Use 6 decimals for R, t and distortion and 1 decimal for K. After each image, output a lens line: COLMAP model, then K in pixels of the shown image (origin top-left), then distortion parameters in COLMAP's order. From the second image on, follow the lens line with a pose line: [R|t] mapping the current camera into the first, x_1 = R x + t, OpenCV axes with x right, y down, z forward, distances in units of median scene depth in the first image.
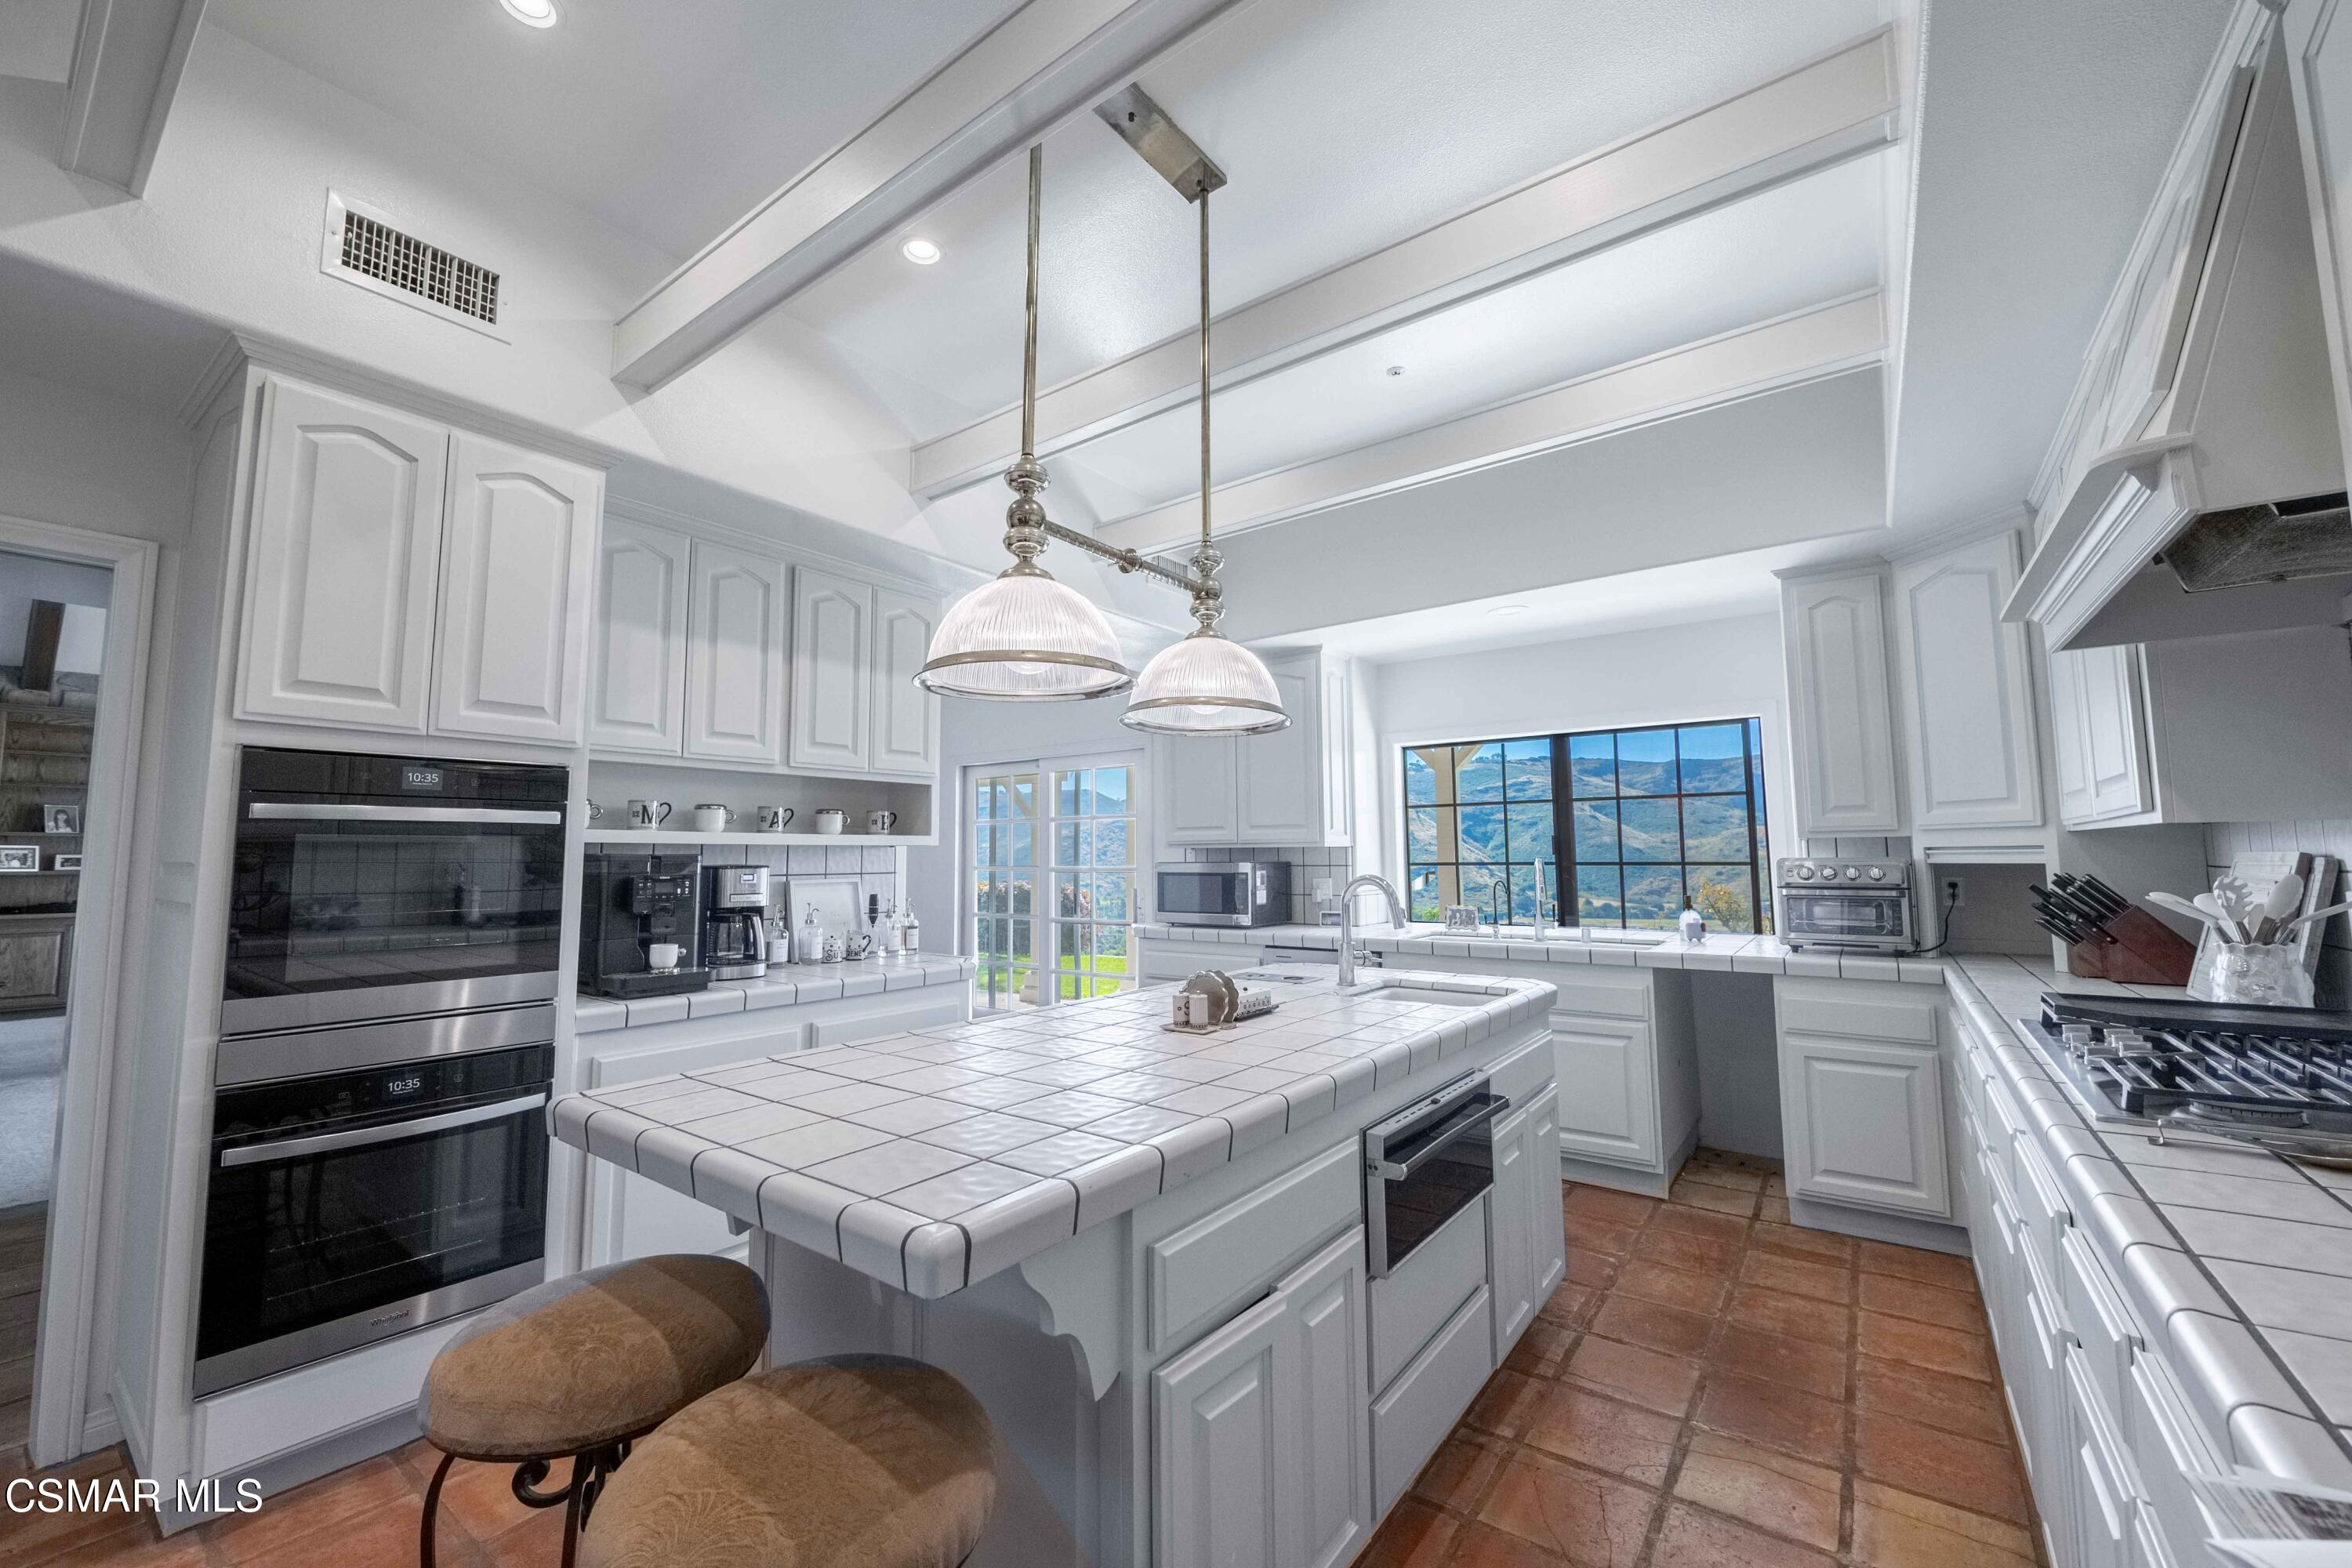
lens RADIAL K [[952.5, 0, 1187.1], [0, 952.5, 845.8], [0, 0, 1]] dist [-0.002256, -0.000084]
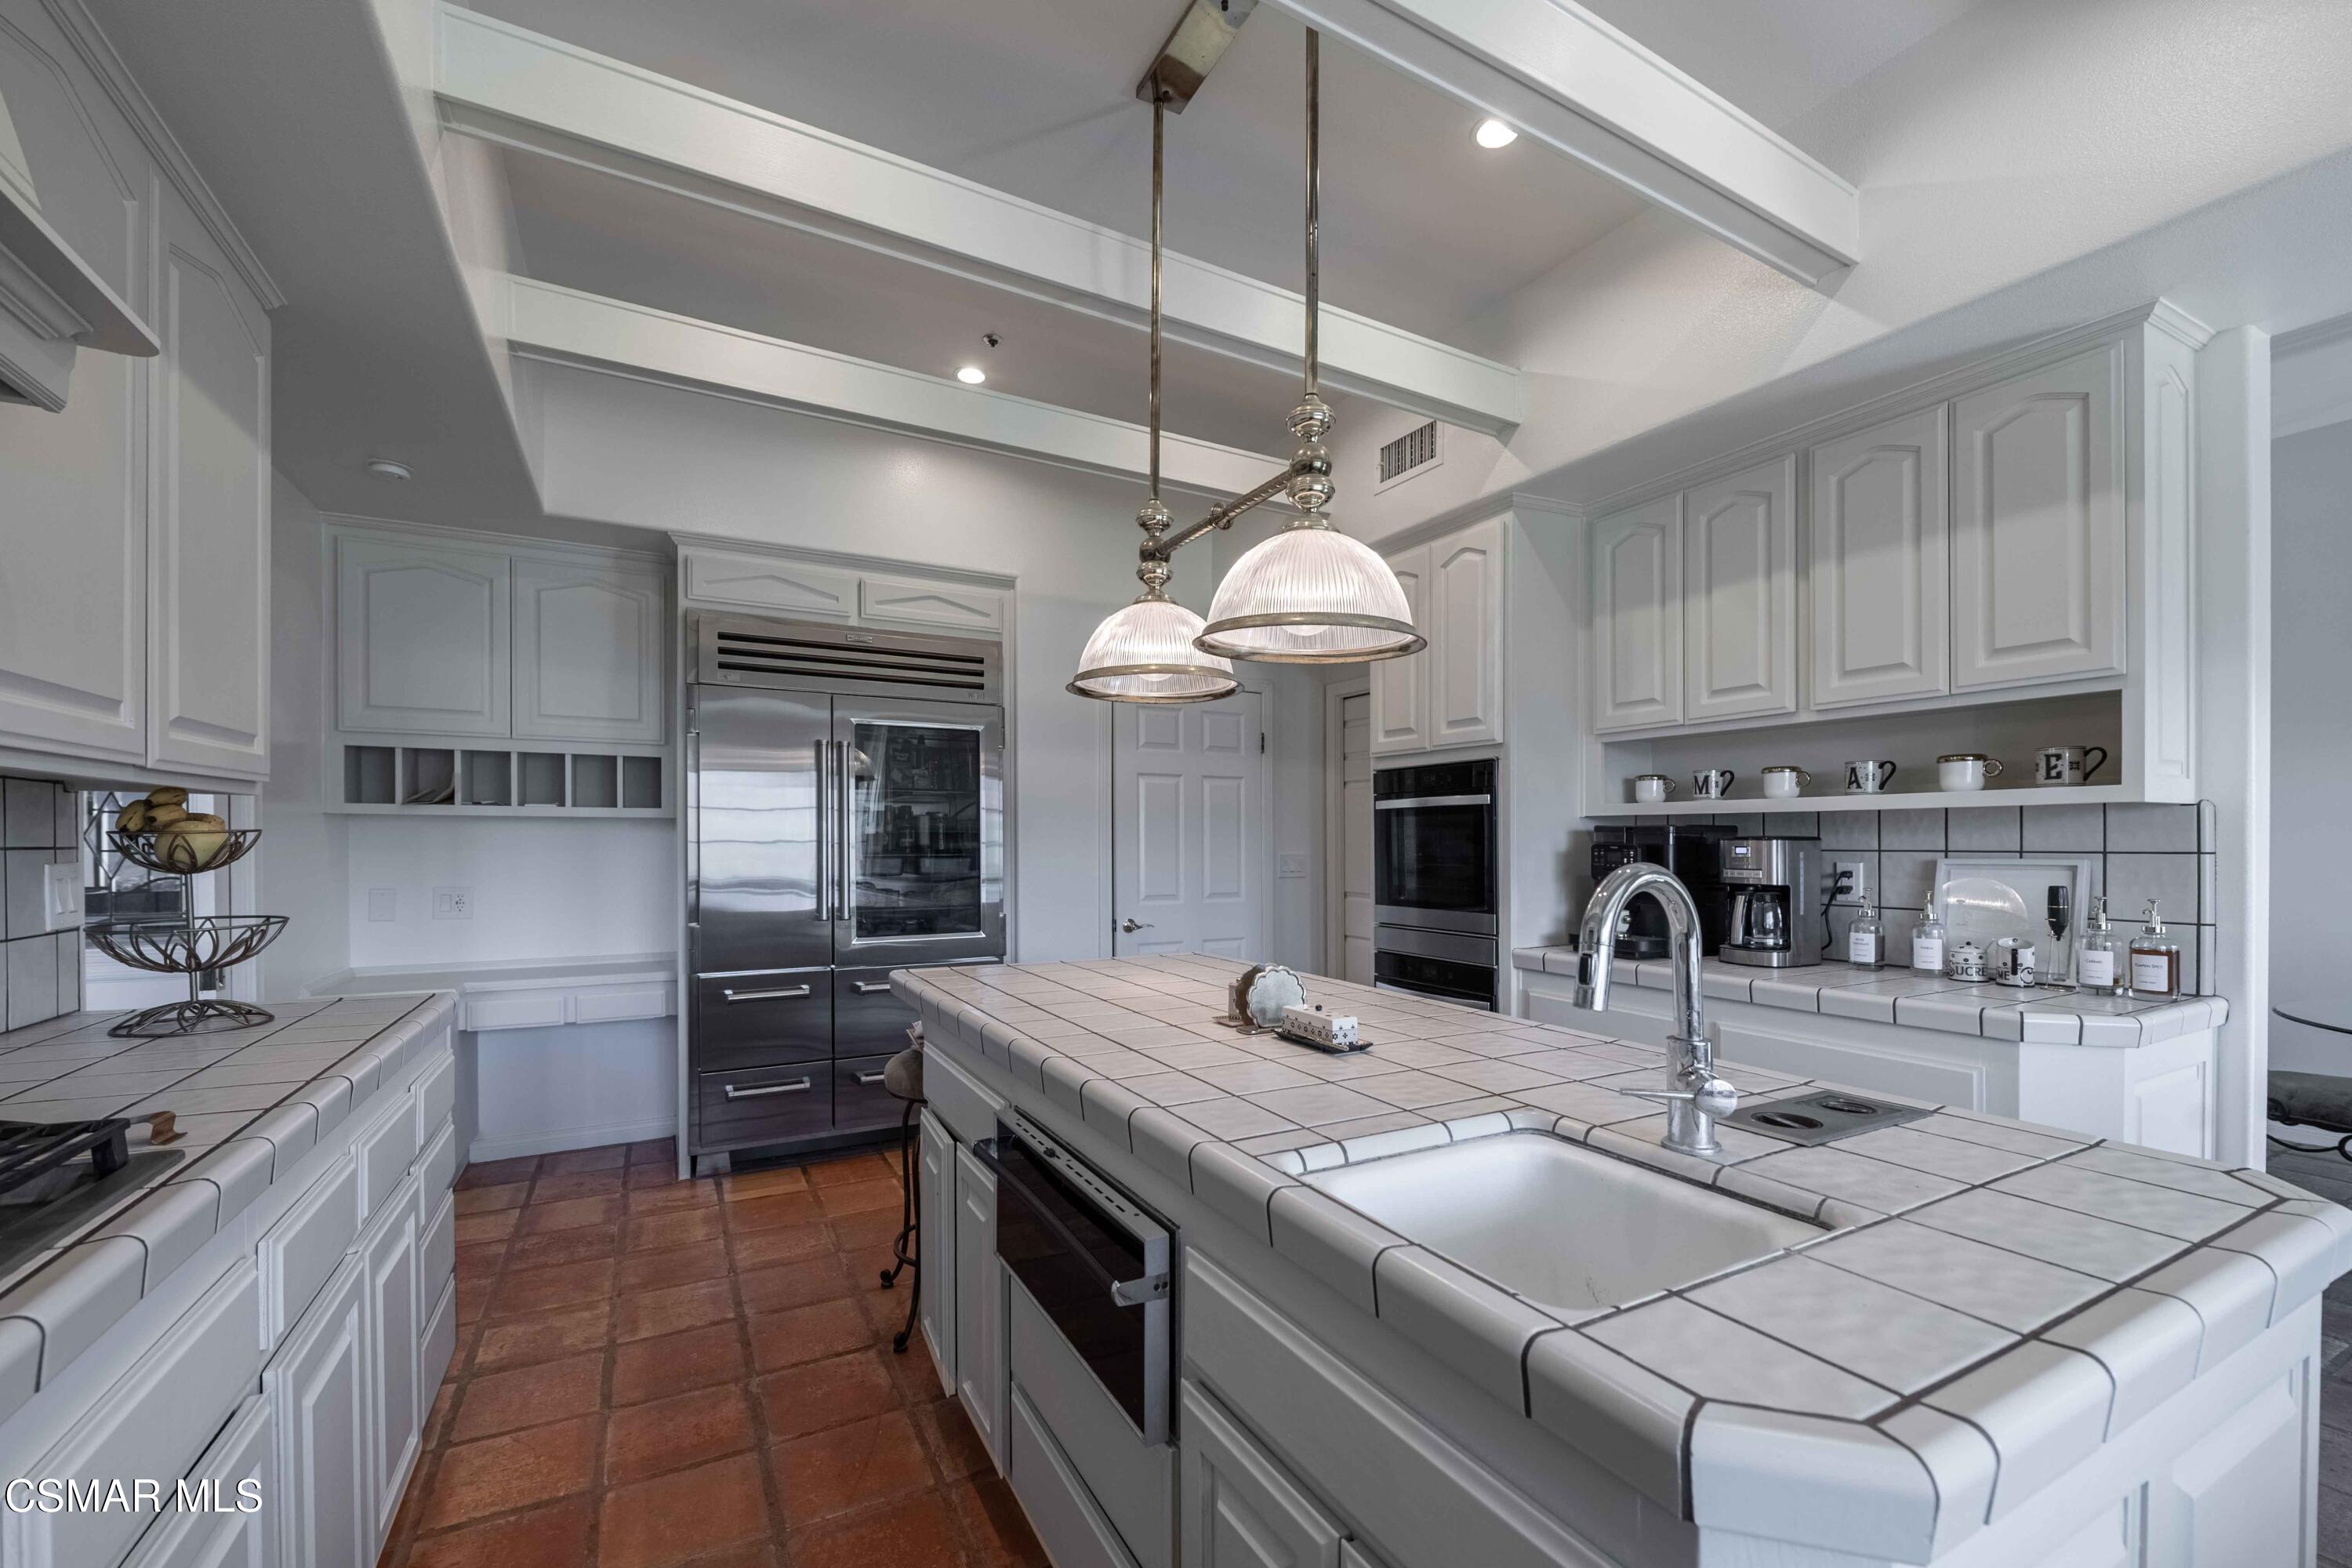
lens RADIAL K [[952.5, 0, 1187.1], [0, 952.5, 845.8], [0, 0, 1]] dist [-0.002256, -0.000084]
pose [[-0.429380, 0.008758, -0.903081, 0.686920], [0.015102, 0.999883, 0.002517, 0.025191], [0.902997, -0.012557, -0.429462, 1.187456]]
